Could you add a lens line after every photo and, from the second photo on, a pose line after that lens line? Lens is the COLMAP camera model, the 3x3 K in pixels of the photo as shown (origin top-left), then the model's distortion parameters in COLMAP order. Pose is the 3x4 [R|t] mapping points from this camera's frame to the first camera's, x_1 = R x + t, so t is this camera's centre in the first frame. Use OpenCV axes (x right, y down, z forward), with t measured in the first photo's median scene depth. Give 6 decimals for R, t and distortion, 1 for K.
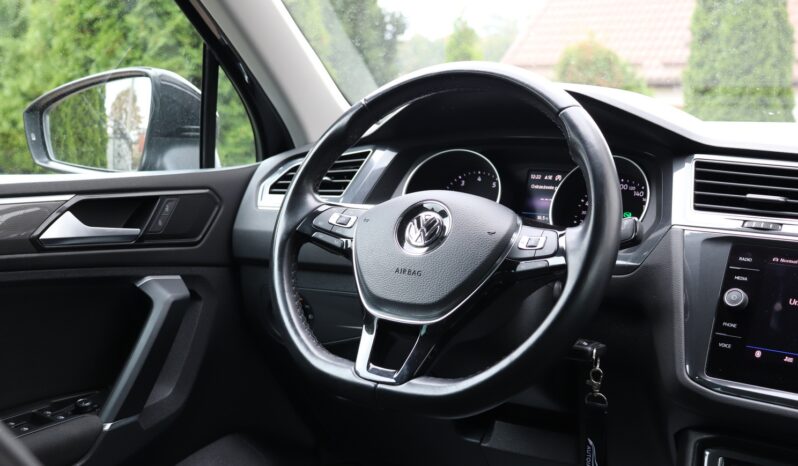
lens RADIAL K [[1019.6, 0, 395.8], [0, 1019.6, 228.5], [0, 0, 1]] dist [0.039139, 0.000000]
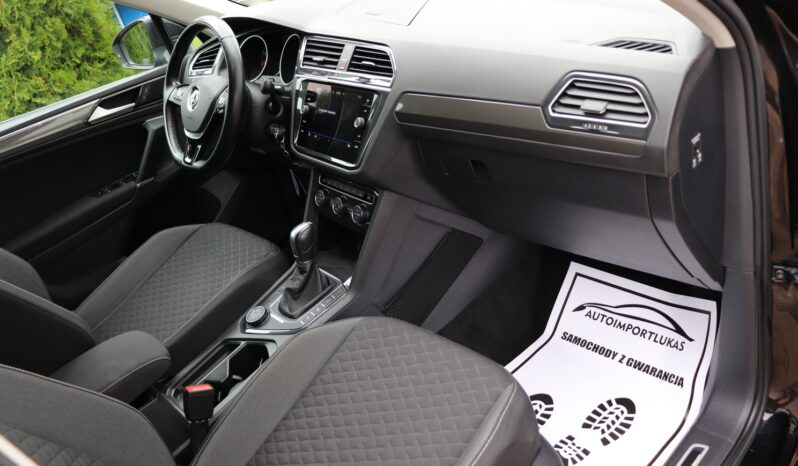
lens RADIAL K [[662.4, 0, 394.8], [0, 662.4, 234.3], [0, 0, 1]] dist [-0.175534, 0.138052]
pose [[0.937445, -0.081899, -0.338362, 0.945245], [0.207386, 0.912033, 0.353818, -0.146456], [0.279620, -0.401857, 0.871966, -0.309665]]
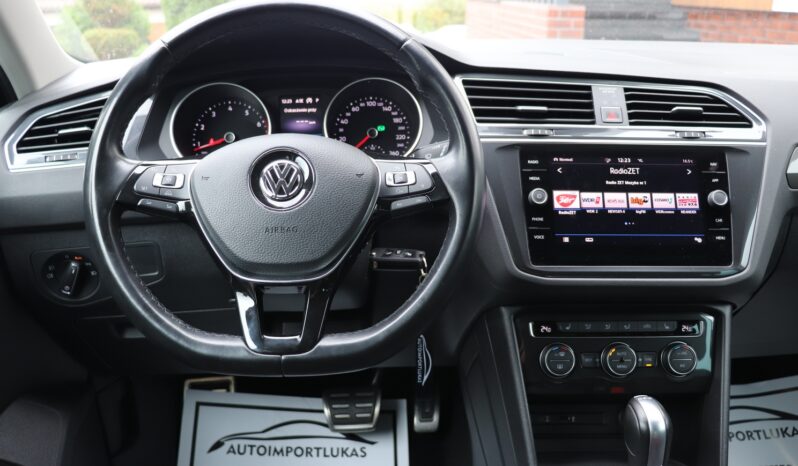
lens RADIAL K [[662.4, 0, 393.1], [0, 662.4, 229.8], [0, 0, 1]] dist [-0.175534, 0.138052]
pose [[0.808526, -0.207697, 0.550589, -0.230519], [0.096577, 0.969790, 0.224010, -0.080046], [-0.580482, -0.127944, 0.804159, 0.451391]]
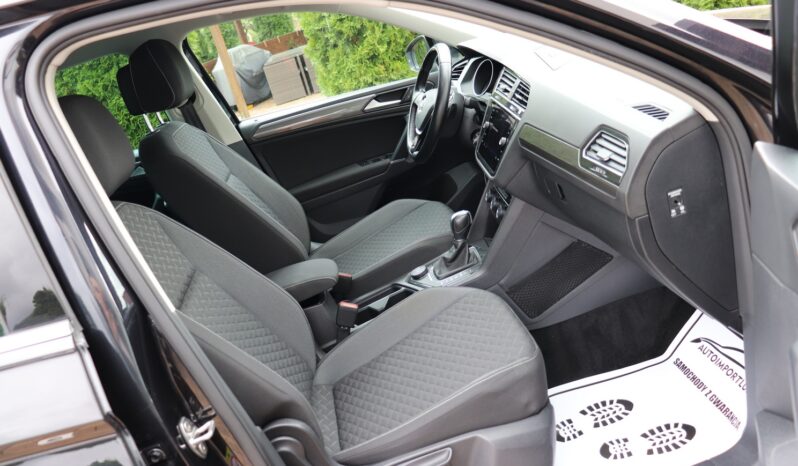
lens RADIAL K [[662.4, 0, 401.5], [0, 662.4, 231.0], [0, 0, 1]] dist [-0.175534, 0.138052]
pose [[0.636665, 0.095263, -0.765234, 1.565775], [0.164673, 0.952655, 0.255600, -0.155713], [0.753353, -0.288745, 0.590834, -0.359770]]
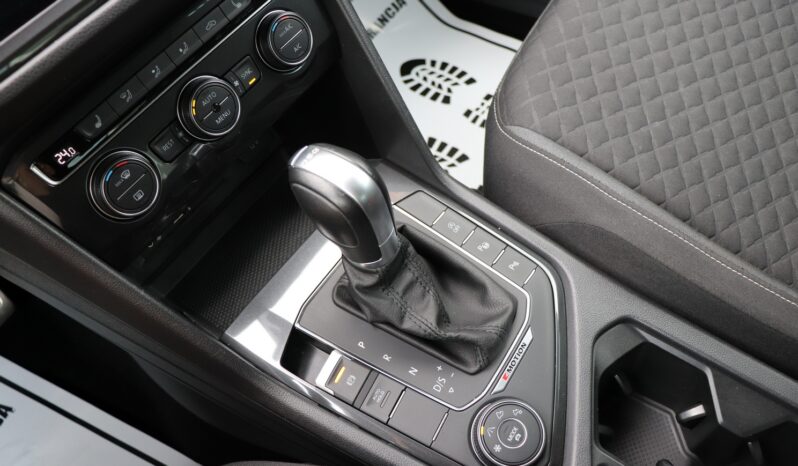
lens RADIAL K [[662.4, 0, 396.4], [0, 662.4, 231.0], [0, 0, 1]] dist [-0.175534, 0.138052]
pose [[-0.015509, -0.838927, 0.544023, 0.077880], [0.254203, 0.522903, 0.813605, -0.003531], [-0.967026, 0.150911, 0.205148, 0.700188]]
